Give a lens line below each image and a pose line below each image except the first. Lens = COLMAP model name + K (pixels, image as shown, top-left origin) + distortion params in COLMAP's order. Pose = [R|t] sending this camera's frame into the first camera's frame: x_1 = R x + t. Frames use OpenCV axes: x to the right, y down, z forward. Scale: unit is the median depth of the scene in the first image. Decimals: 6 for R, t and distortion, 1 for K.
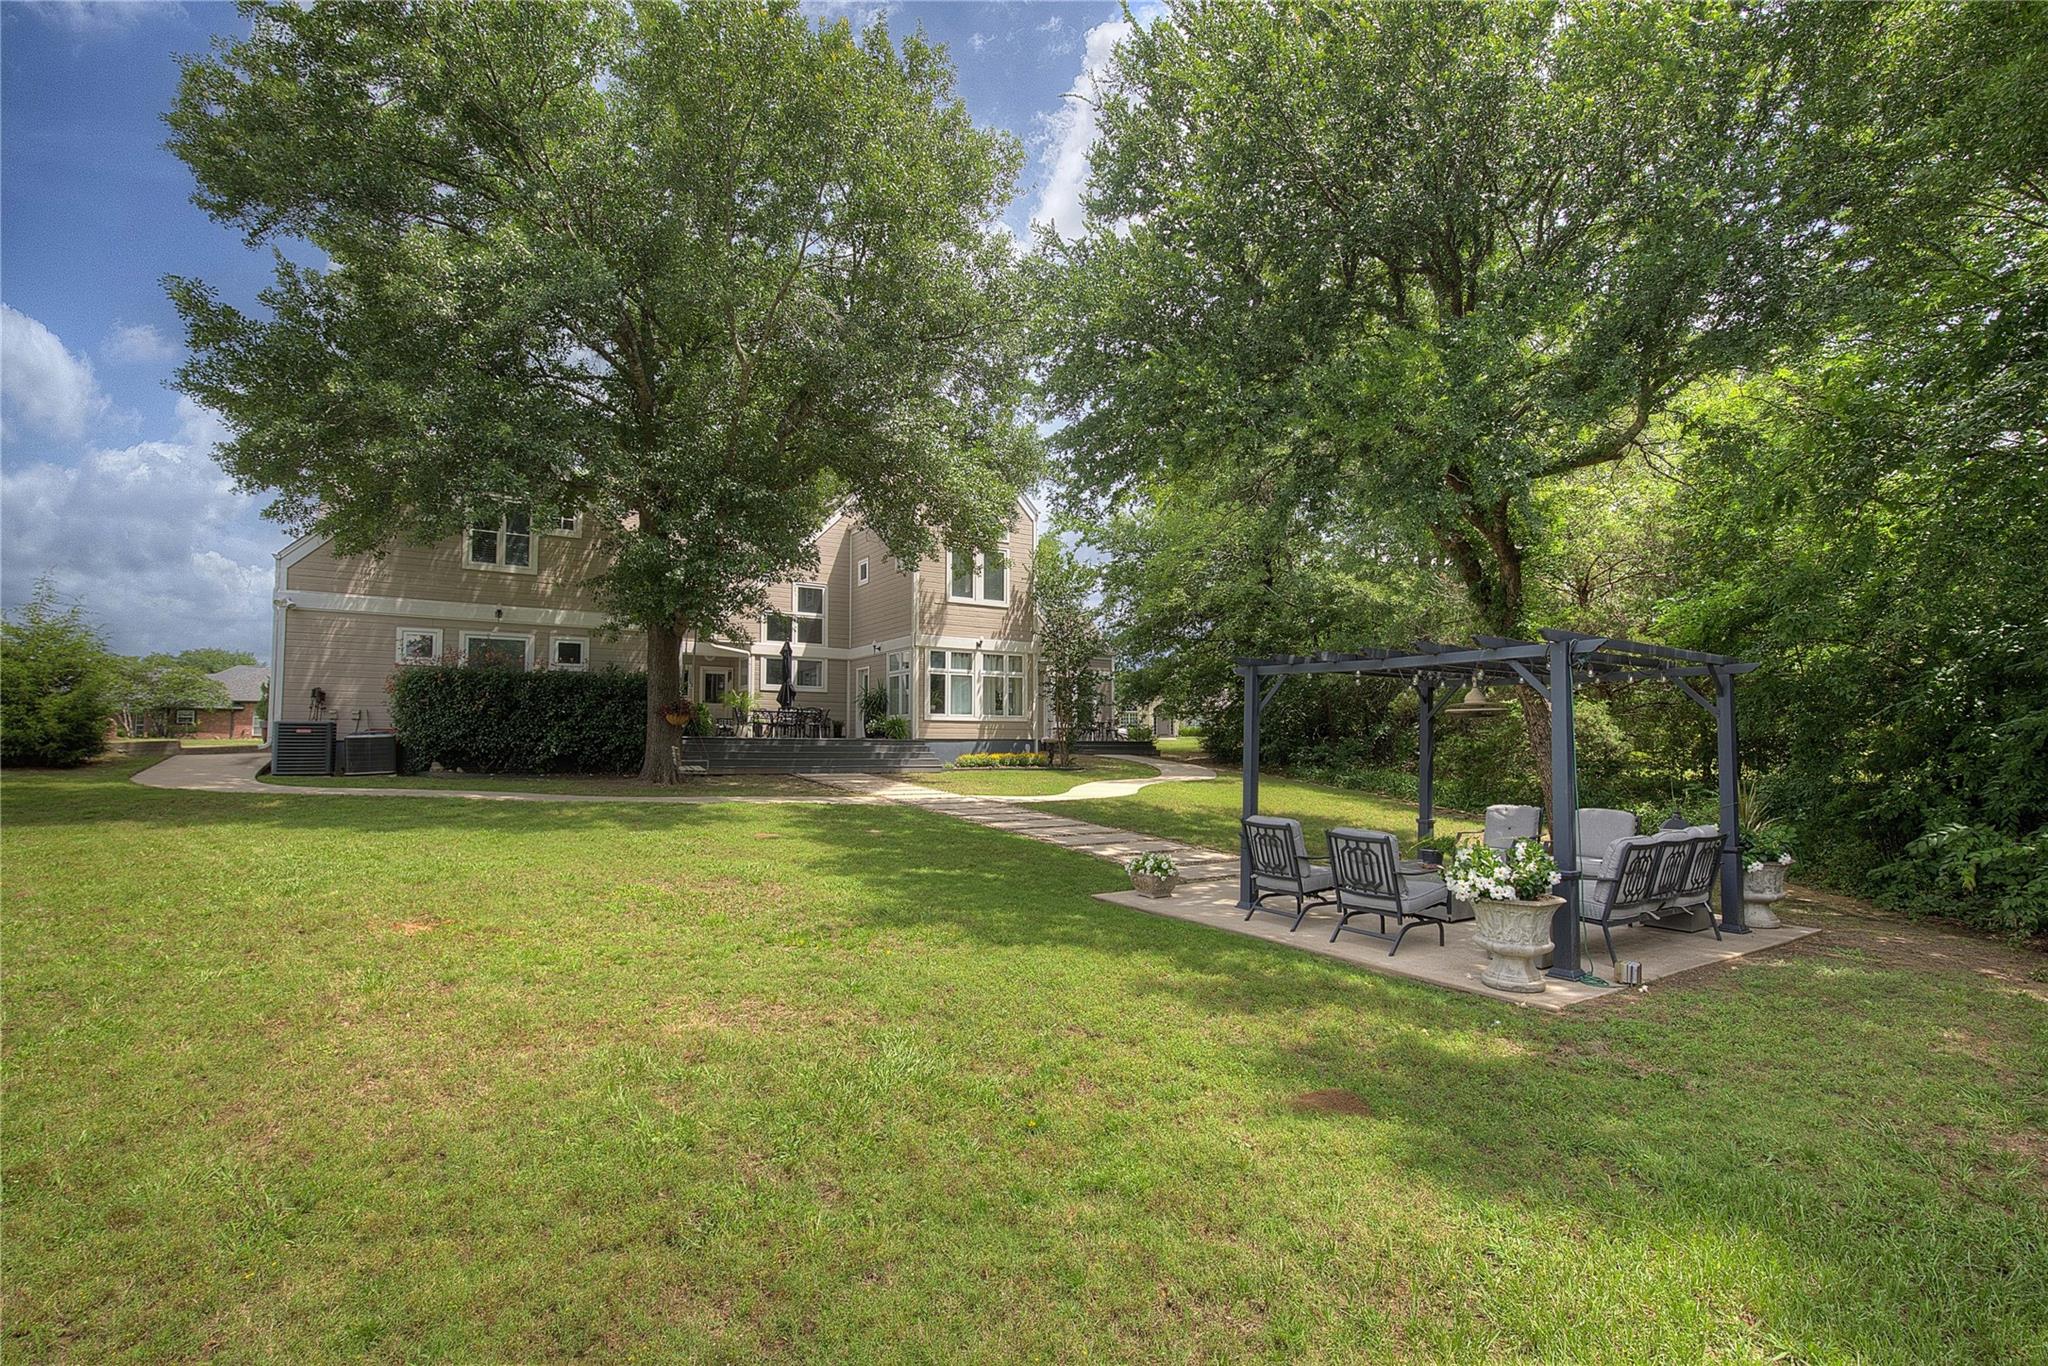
lens RADIAL K [[929.9, 0, 1028.4], [0, 929.9, 710.4], [0, 0, 1]] dist [-0.000298, -0.000044]
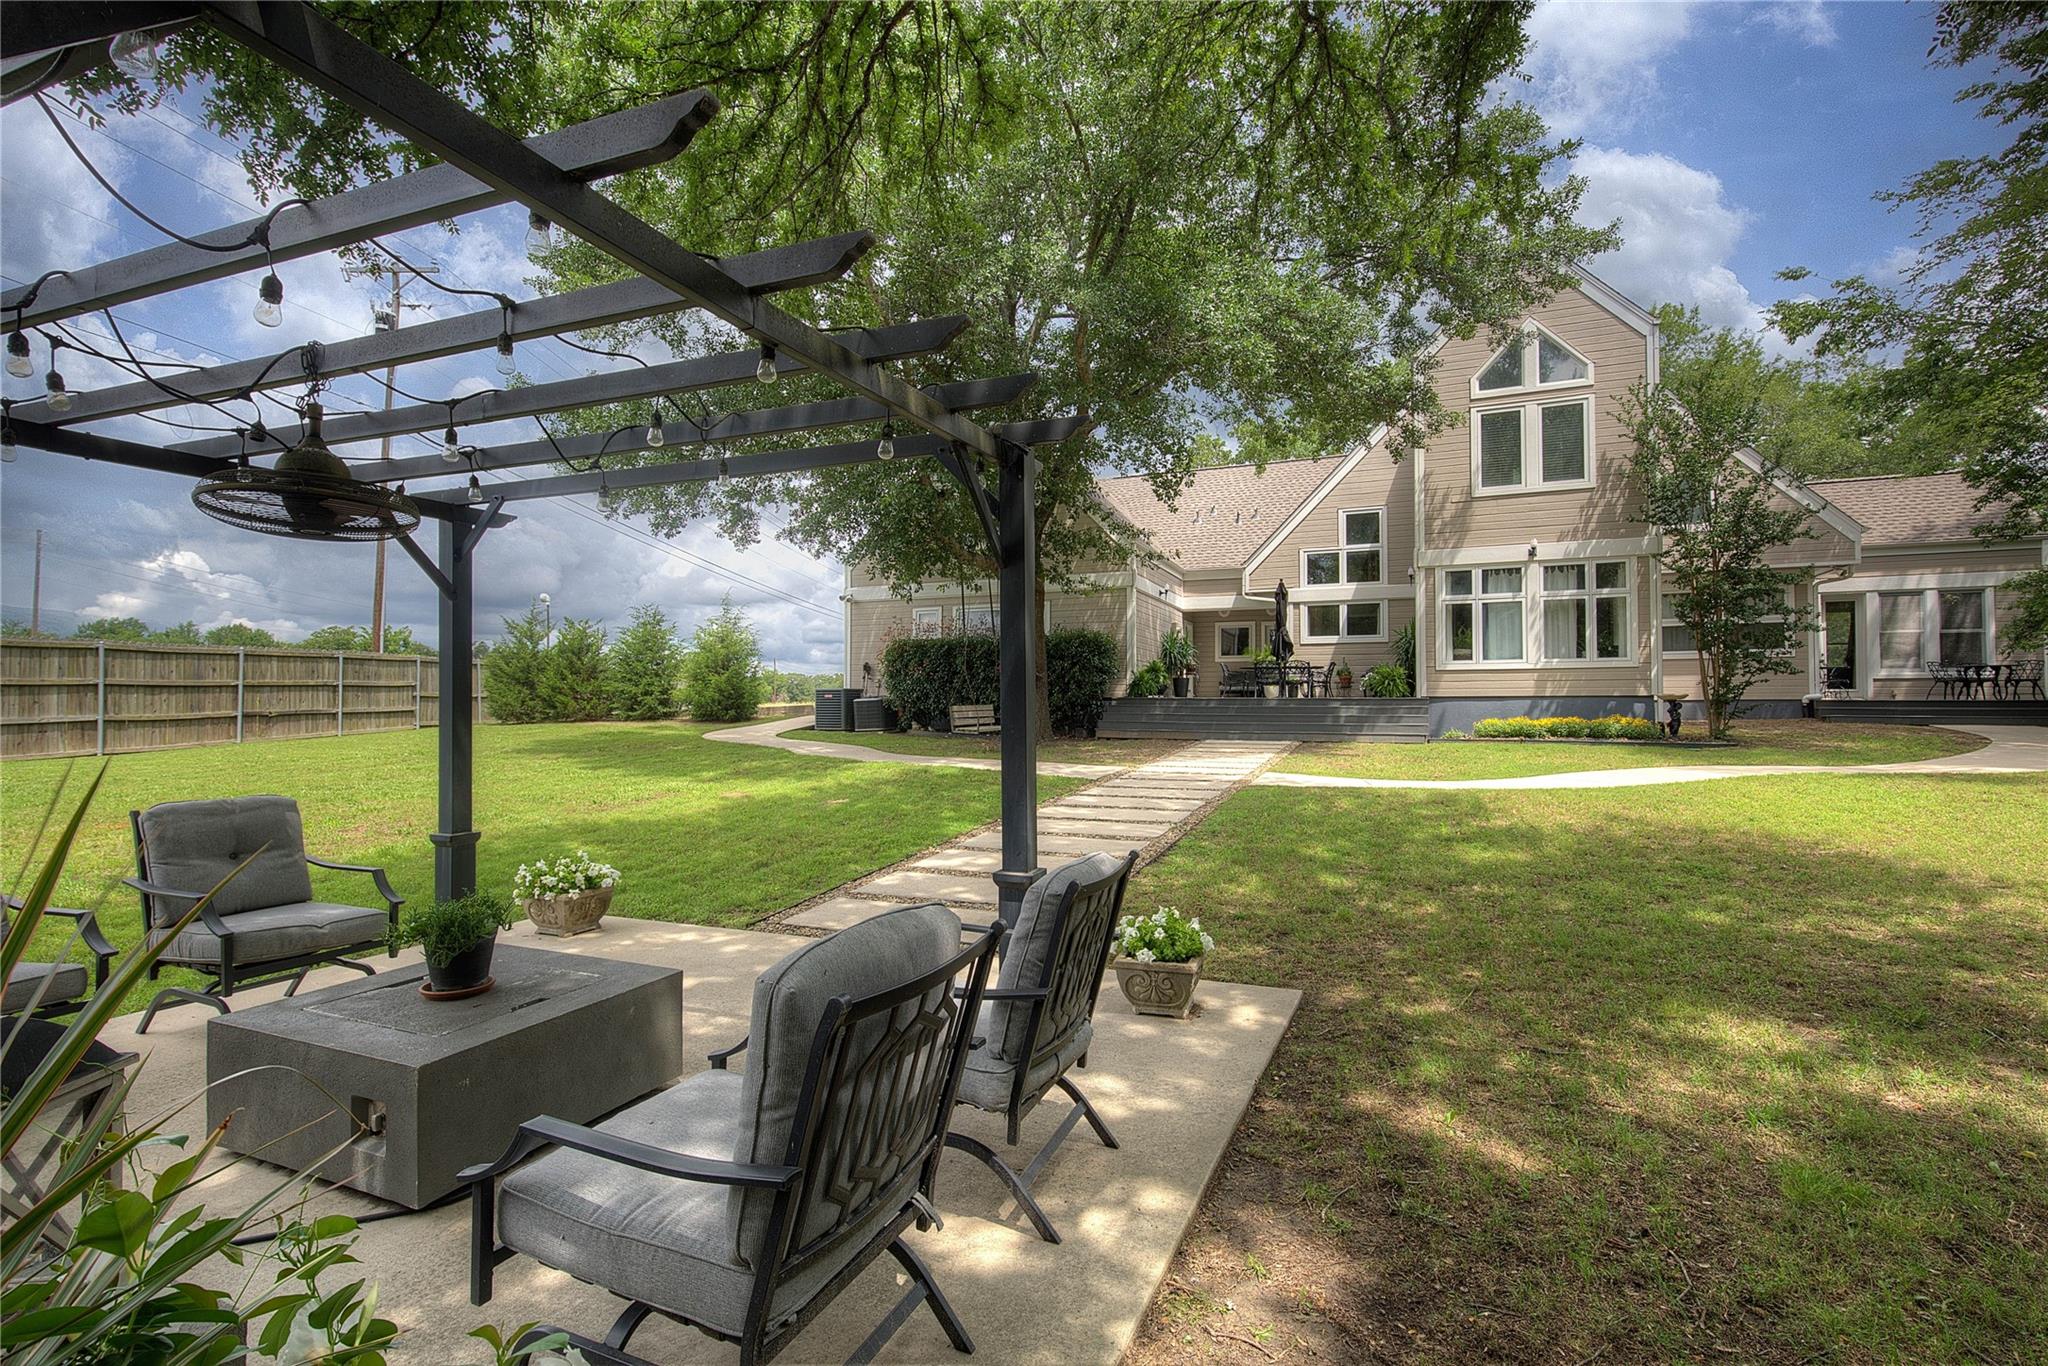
lens RADIAL K [[929.9, 0, 1028.4], [0, 929.9, 710.4], [0, 0, 1]] dist [-0.000298, -0.000044]
pose [[0.571293, -0.006560, -0.820720, 0.285116], [0.028345, 0.999529, 0.011741, 0.023260], [0.820257, -0.029972, 0.571210, 0.326975]]
